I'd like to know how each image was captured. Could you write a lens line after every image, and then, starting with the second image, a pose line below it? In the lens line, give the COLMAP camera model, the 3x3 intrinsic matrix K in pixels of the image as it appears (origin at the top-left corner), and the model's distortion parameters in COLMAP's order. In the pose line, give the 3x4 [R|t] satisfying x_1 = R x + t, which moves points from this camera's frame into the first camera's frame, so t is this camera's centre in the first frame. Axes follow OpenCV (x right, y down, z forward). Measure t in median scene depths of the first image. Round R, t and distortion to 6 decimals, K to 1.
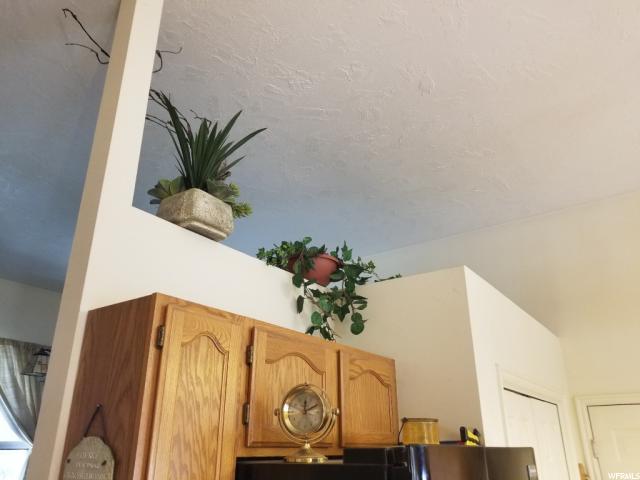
lens RADIAL K [[500.3, 0, 317.6], [0, 500.3, 236.6], [0, 0, 1]] dist [0.048743, -0.101478]
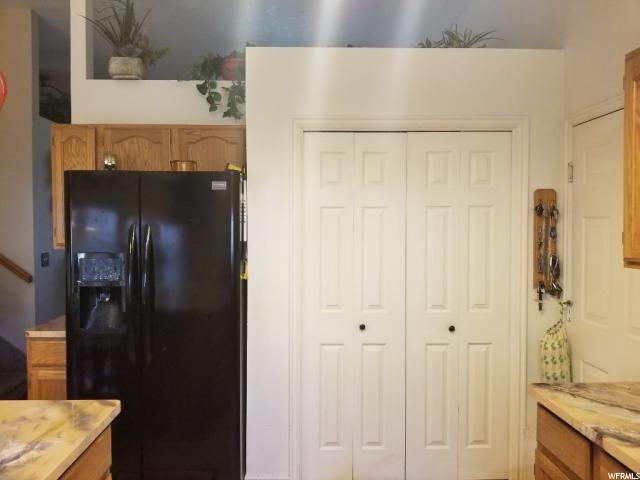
lens RADIAL K [[500.3, 0, 317.6], [0, 500.3, 236.6], [0, 0, 1]] dist [0.048743, -0.101478]
pose [[0.598272, 0.029893, -0.800735, 1.949899], [0.313122, 0.911126, 0.267964, 0.282845], [0.737581, -0.411043, 0.535741, 0.302436]]
